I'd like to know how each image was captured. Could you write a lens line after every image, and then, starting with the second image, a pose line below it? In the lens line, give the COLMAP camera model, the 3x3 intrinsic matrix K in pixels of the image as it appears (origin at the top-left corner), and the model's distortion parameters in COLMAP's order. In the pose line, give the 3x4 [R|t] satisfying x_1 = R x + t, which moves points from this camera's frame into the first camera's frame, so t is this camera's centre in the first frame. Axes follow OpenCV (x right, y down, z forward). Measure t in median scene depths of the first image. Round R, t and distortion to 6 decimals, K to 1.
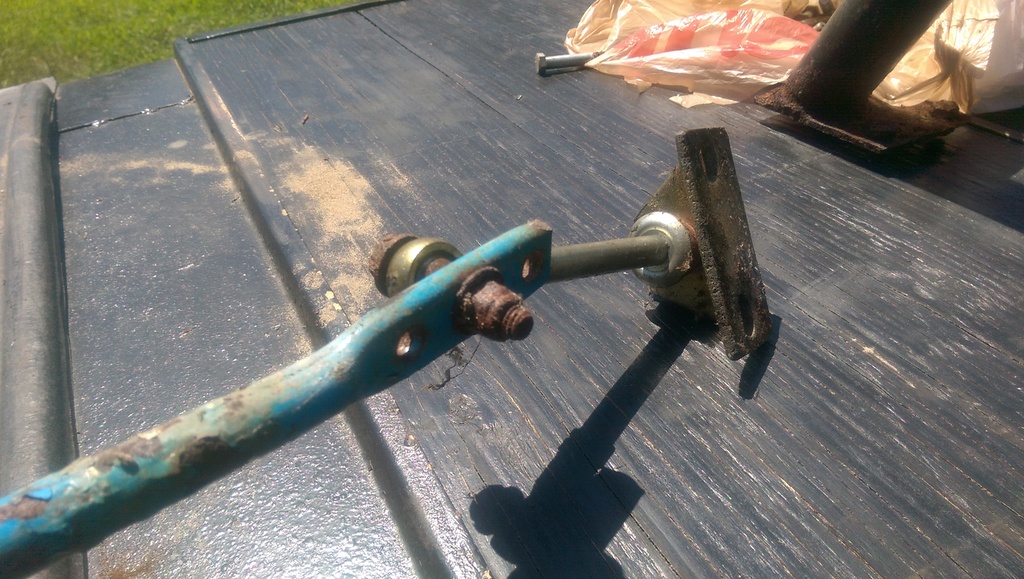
lens RADIAL K [[718.6, 0, 508.9], [0, 718.6, 310.2], [0, 0, 1]] dist [0.051435, -0.074655]
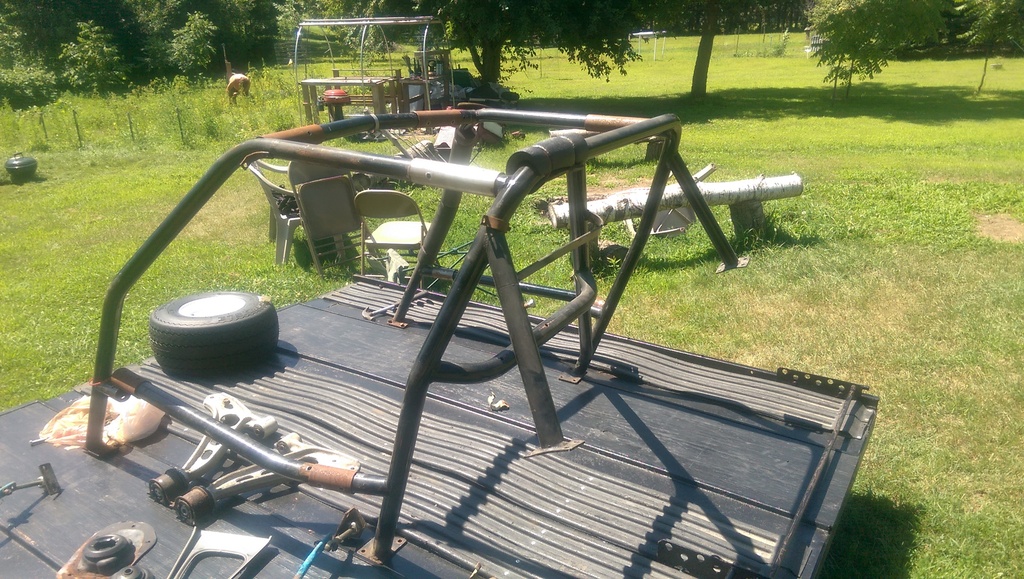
lens RADIAL K [[718.6, 0, 508.9], [0, 718.6, 310.2], [0, 0, 1]] dist [0.051435, -0.074655]
pose [[0.866753, -0.105558, 0.487439, 0.537096], [0.258559, 0.930854, -0.258183, 0.788798], [-0.426481, 0.349813, 0.834113, -4.288950]]
